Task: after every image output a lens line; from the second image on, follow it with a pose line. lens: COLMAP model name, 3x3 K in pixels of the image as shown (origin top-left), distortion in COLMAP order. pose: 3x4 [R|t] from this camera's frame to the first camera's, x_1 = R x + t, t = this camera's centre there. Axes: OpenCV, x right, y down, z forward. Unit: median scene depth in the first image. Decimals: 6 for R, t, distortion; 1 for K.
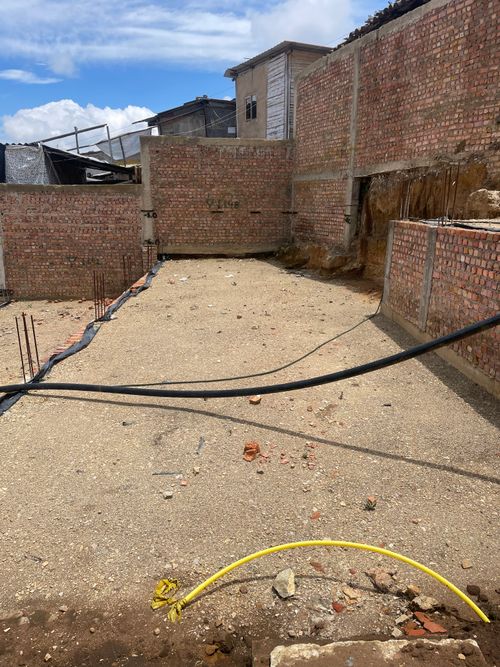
lens RADIAL K [[508.2, 0, 254.2], [0, 508.2, 331.2], [0, 0, 1]] dist [0.106157, -0.146241]
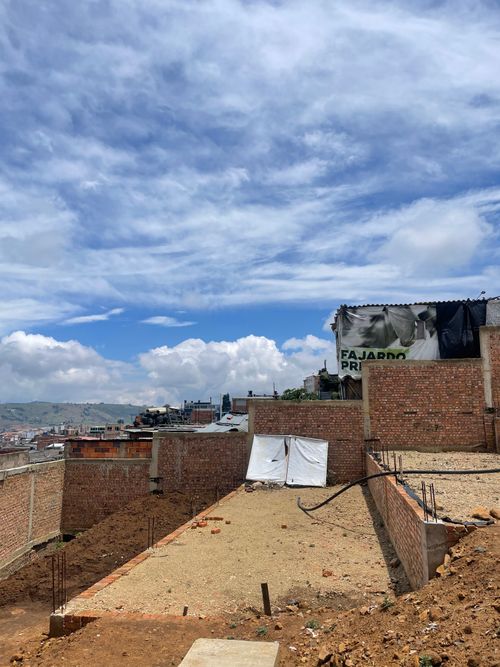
lens RADIAL K [[505.9, 0, 246.5], [0, 505.9, 331.8], [0, 0, 1]] dist [0.090781, -0.145870]
pose [[0.976782, -0.048597, -0.208653, -0.791608], [-0.041535, 0.912496, -0.406971, 0.275669], [0.210173, 0.406188, 0.889291, -0.277649]]
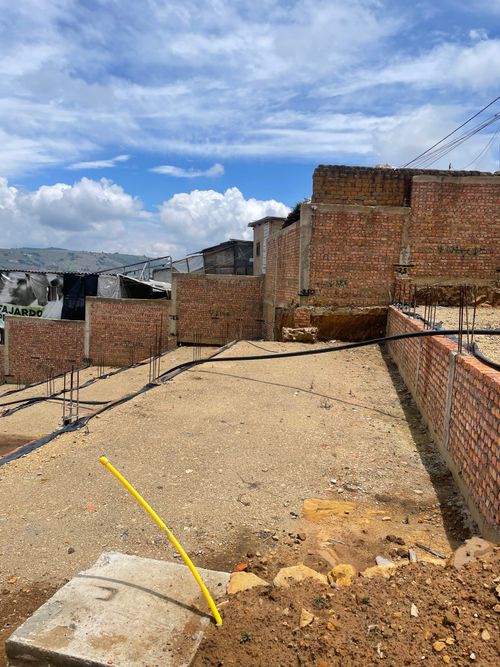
lens RADIAL K [[508.2, 0, 254.2], [0, 508.2, 331.2], [0, 0, 1]] dist [0.106157, -0.146241]
pose [[0.971962, 0.056794, -0.228175, 0.400780], [-0.089918, 0.986411, -0.137504, 0.011448], [0.217265, 0.154166, 0.963861, -0.476333]]
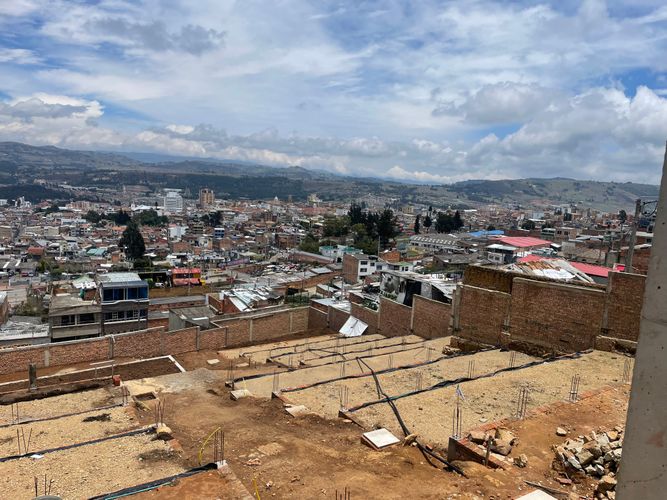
lens RADIAL K [[504.6, 0, 333.5], [0, 504.6, 250.0], [0, 0, 1]] dist [0.131401, -0.223259]
pose [[0.525307, 0.131651, -0.840667, 1.603173], [-0.261793, 0.965044, -0.012457, -0.357771], [0.809640, 0.226625, 0.541409, -0.979756]]
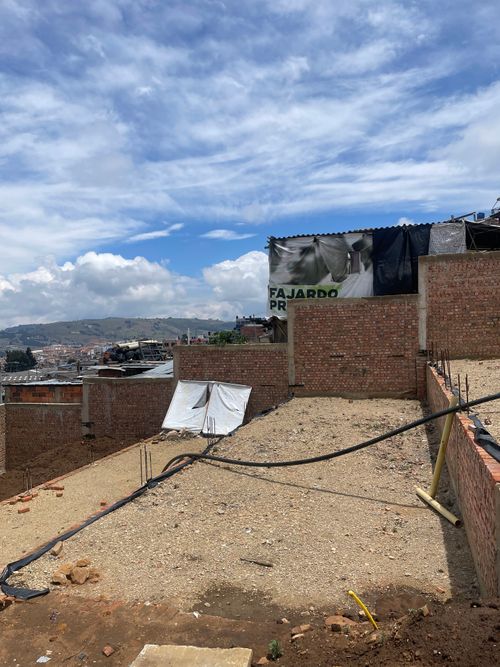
lens RADIAL K [[504.6, 0, 250.7], [0, 504.6, 340.7], [0, 0, 1]] dist [0.131401, -0.223259]
pose [[0.942853, -0.029118, -0.331933, -0.473956], [-0.047665, 0.974143, -0.220846, 0.155379], [0.329781, 0.224047, 0.917087, -0.108726]]
